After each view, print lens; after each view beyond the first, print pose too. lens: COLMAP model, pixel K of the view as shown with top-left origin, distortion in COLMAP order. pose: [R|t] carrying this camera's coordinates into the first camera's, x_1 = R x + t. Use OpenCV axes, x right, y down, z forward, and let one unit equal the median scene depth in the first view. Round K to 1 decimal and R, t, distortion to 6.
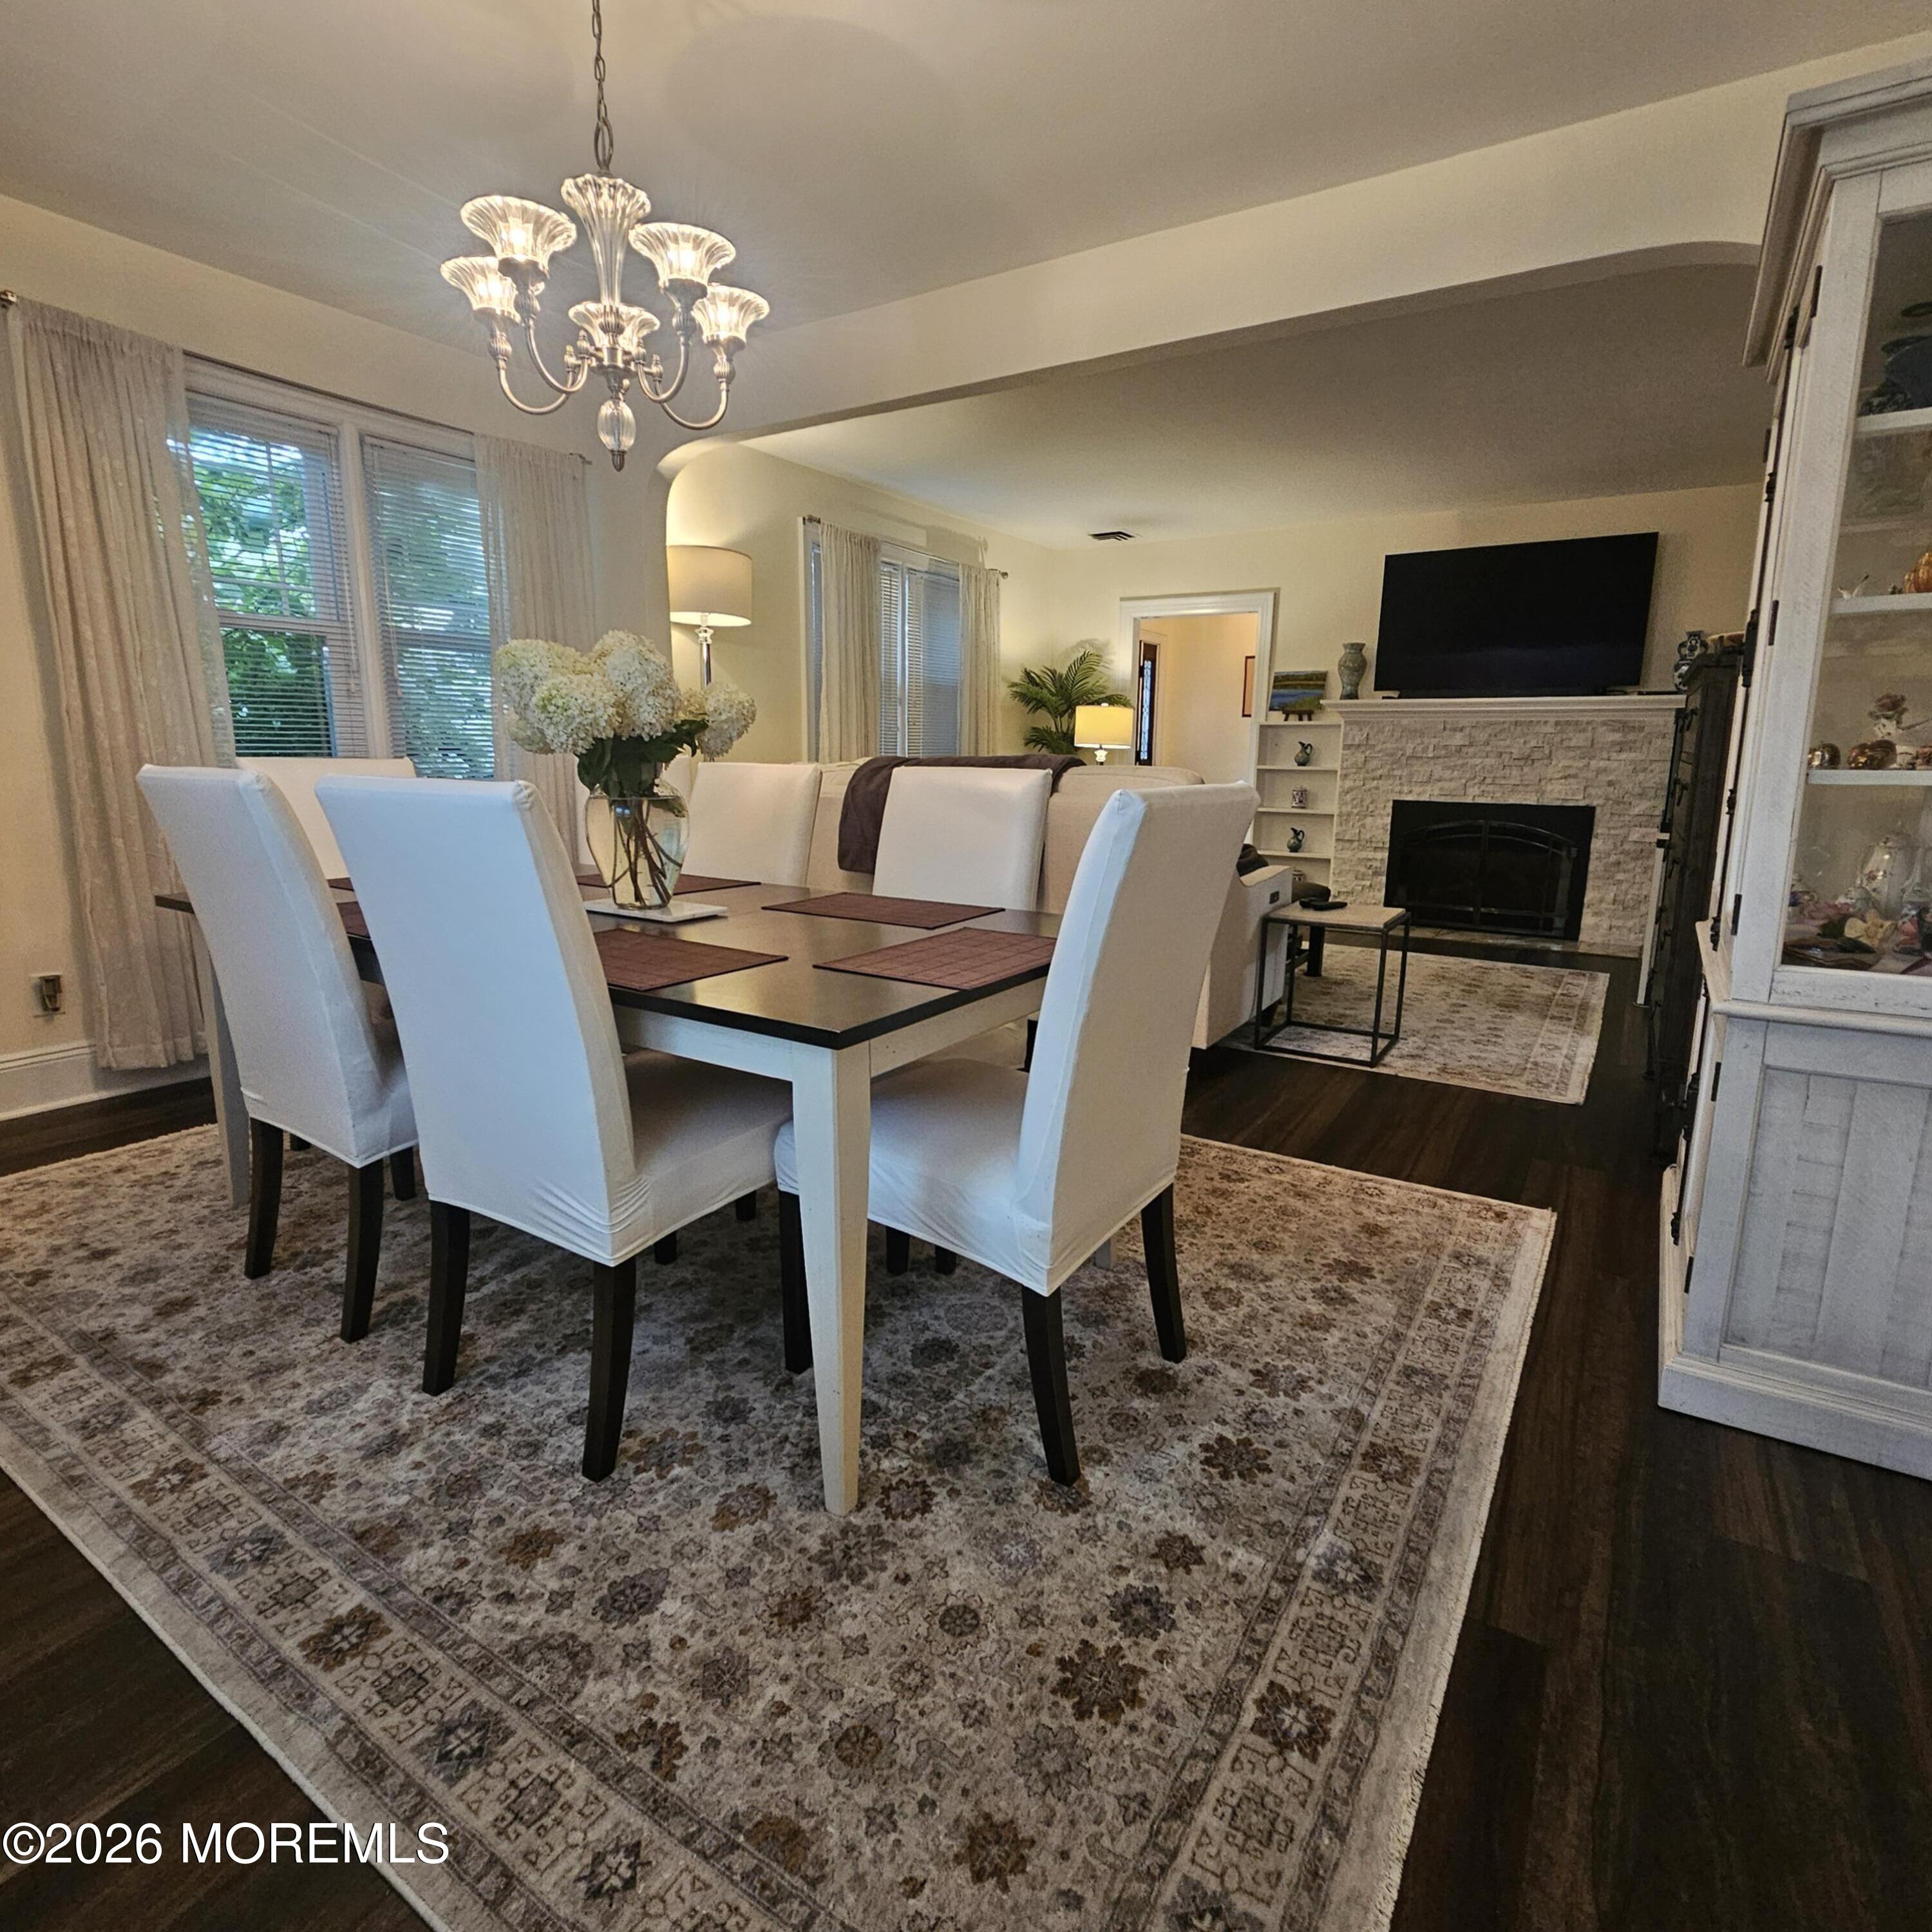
lens RADIAL K [[1059.7, 0, 966.2], [0, 1059.7, 963.8], [0, 0, 1]] dist [-0.002333, 0.000085]
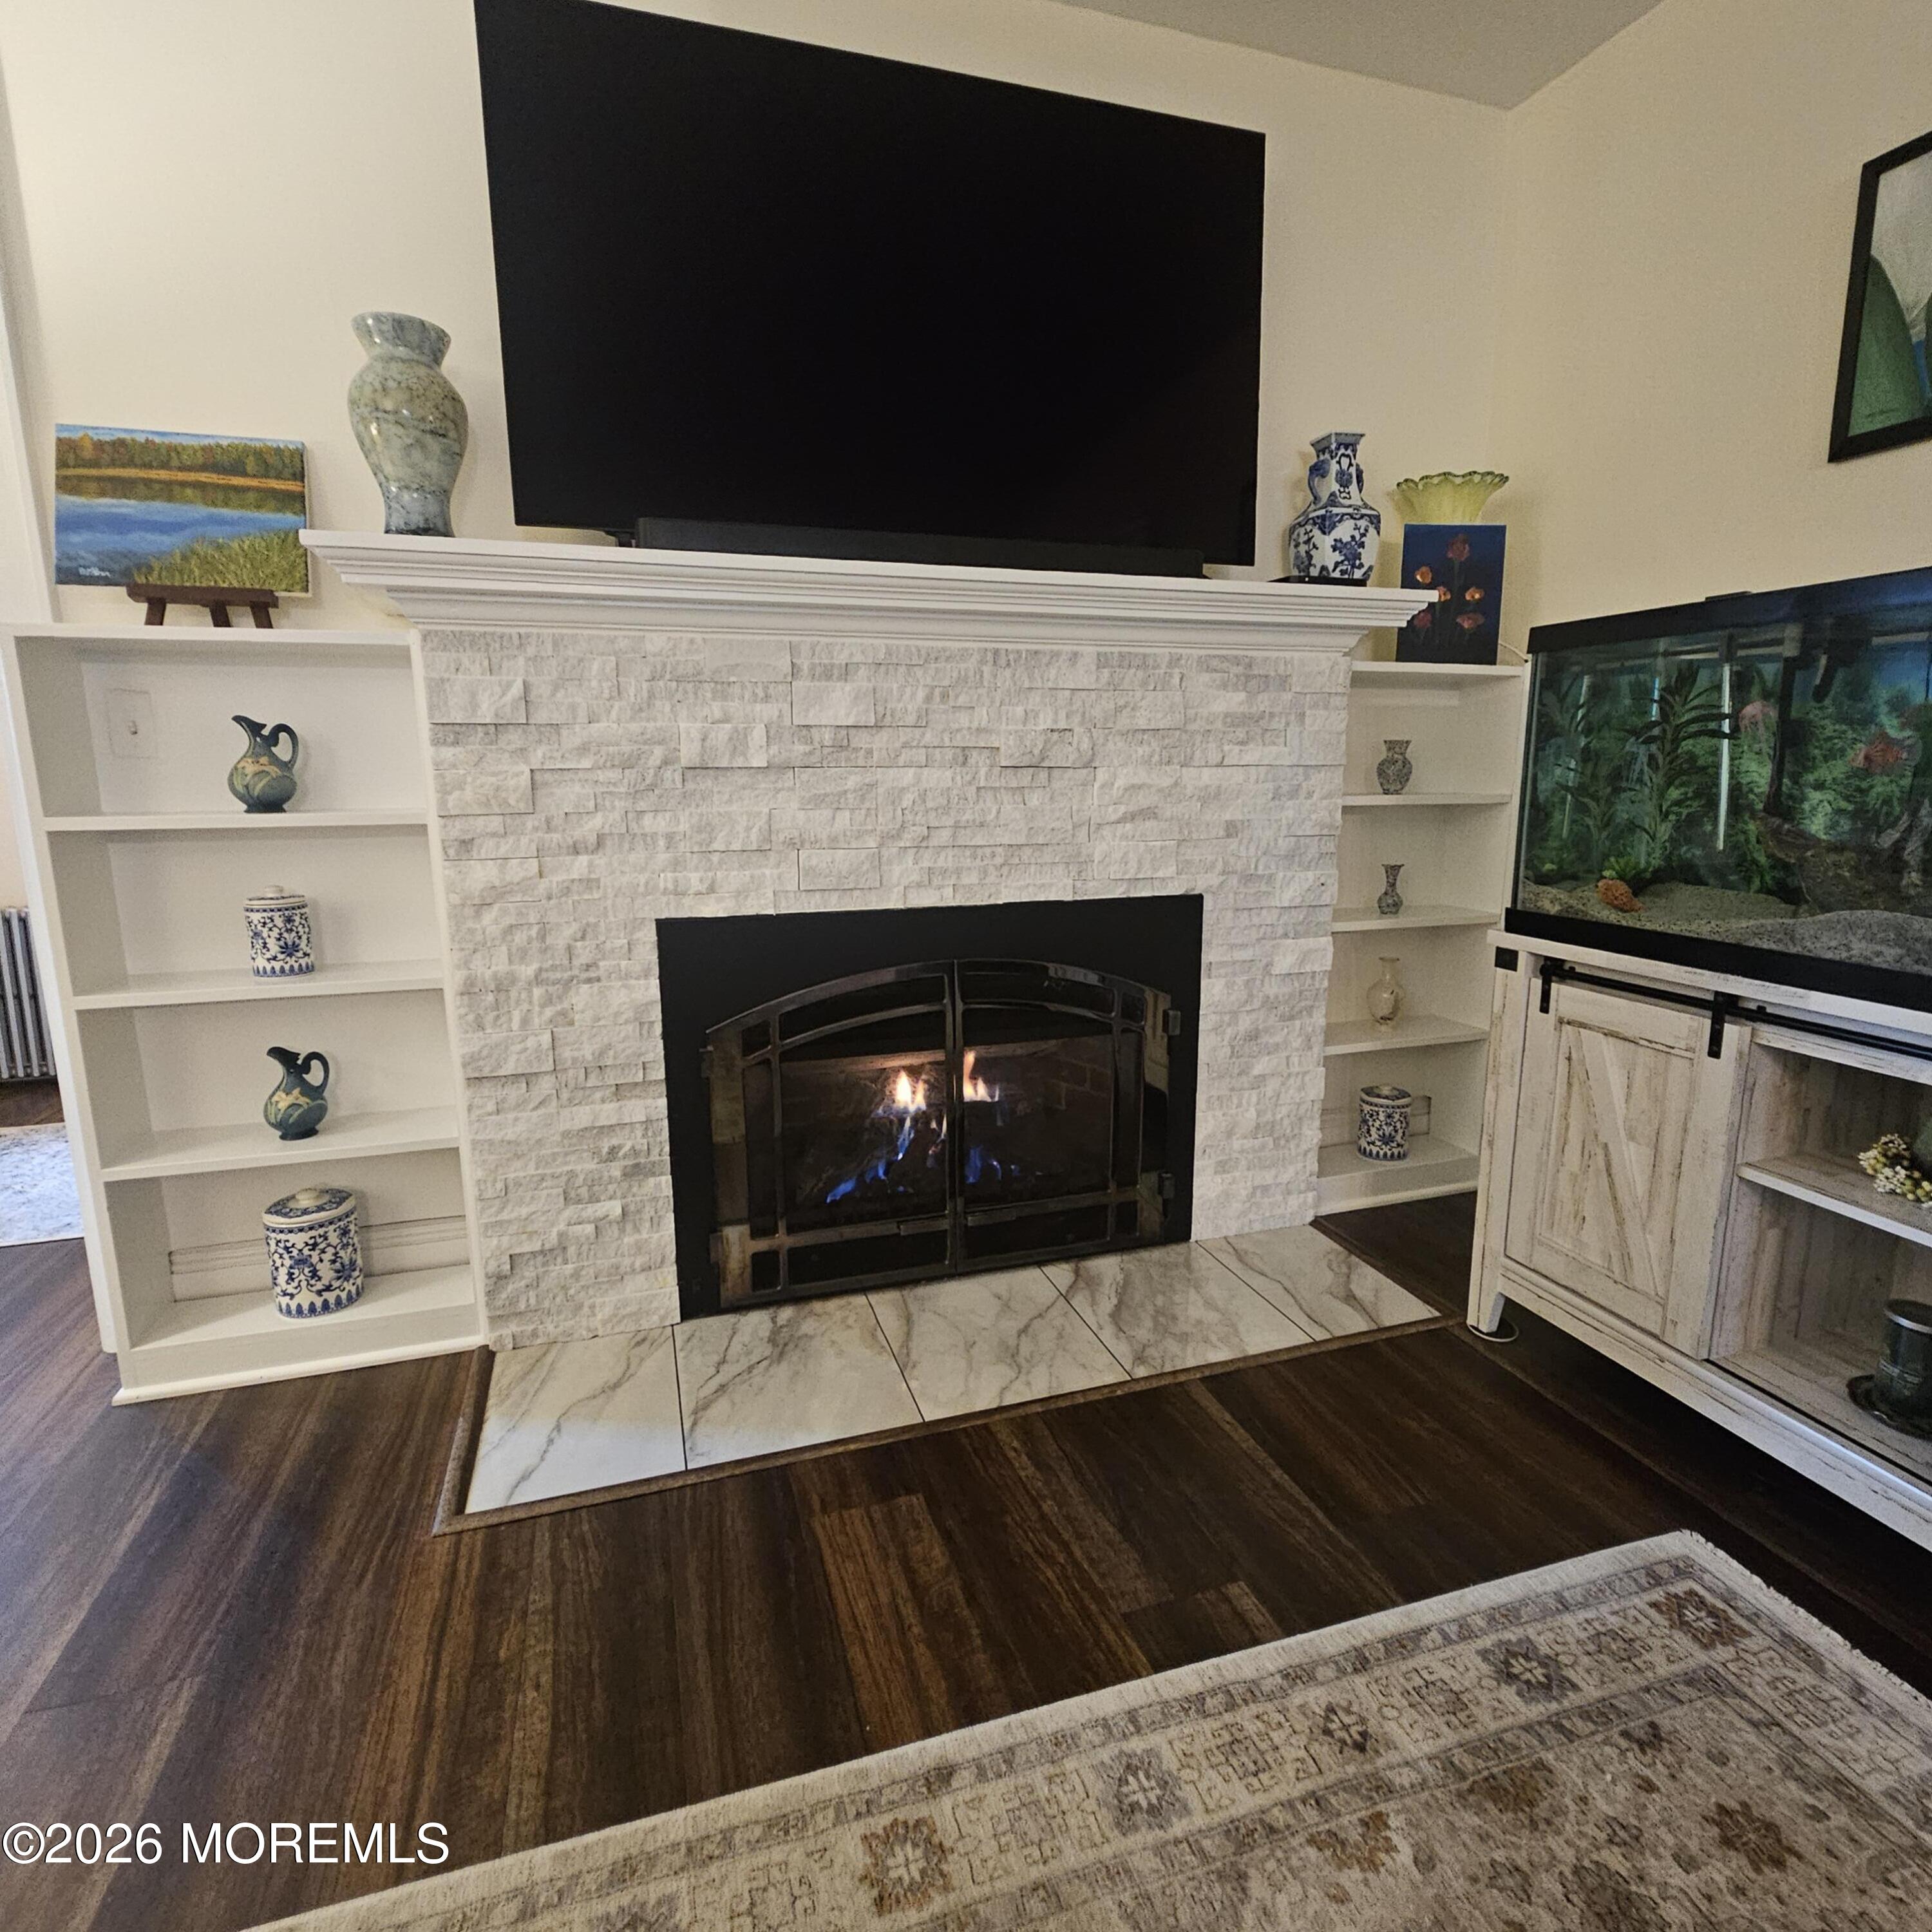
lens RADIAL K [[1059.7, 0, 967.5], [0, 1059.7, 961.0], [0, 0, 1]] dist [-0.002333, 0.000085]
pose [[0.631697, -0.158172, 0.758907, 0.237348], [0.163575, 0.984118, 0.068954, -0.148965], [-0.757761, 0.080580, 0.647538, 0.750406]]
